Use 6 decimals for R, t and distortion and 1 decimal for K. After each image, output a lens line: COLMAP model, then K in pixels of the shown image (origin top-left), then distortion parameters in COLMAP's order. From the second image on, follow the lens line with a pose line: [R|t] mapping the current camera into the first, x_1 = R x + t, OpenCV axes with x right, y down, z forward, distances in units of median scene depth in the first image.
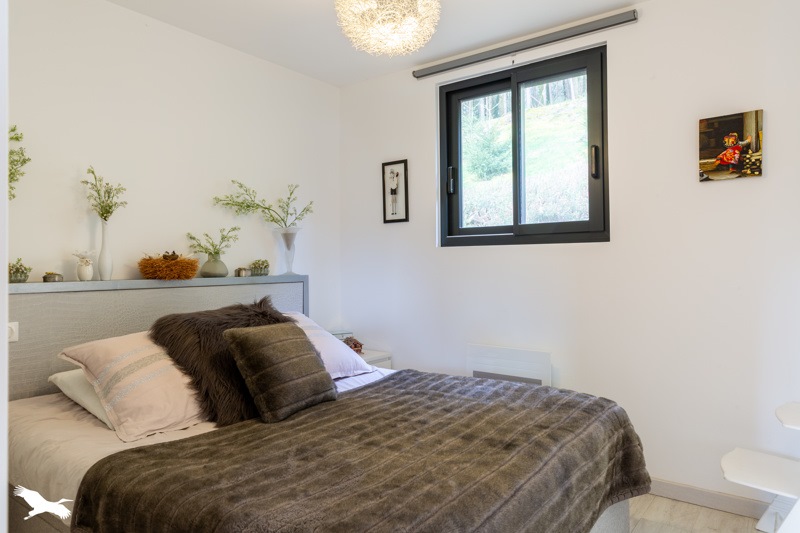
lens RADIAL K [[493.0, 0, 400.6], [0, 493.0, 266.2], [0, 0, 1]] dist [-0.000560, -0.000003]
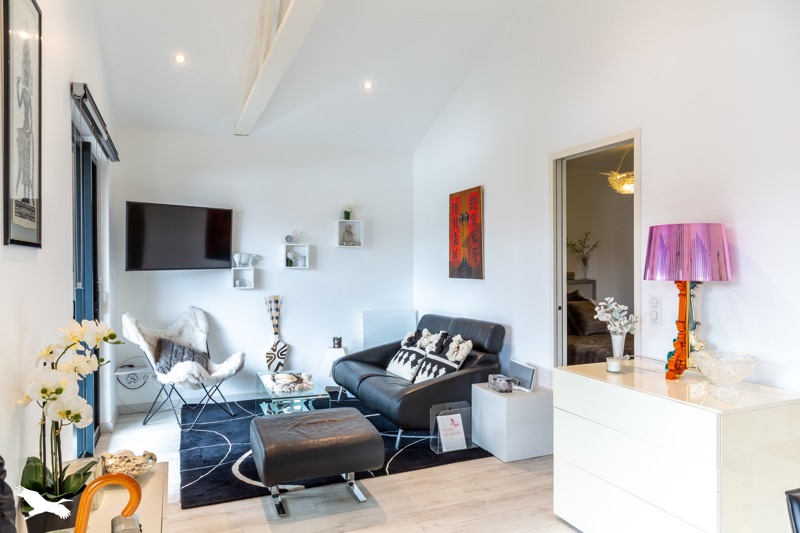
lens RADIAL K [[539.5, 0, 398.2], [0, 539.5, 267.8], [0, 0, 1]] dist [0.030551, -0.002325]
pose [[0.864233, 0.000252, -0.503091, 0.204895], [0.000496, 0.999999, 0.001353, -0.032082], [0.503091, -0.001419, 0.864232, -1.189660]]
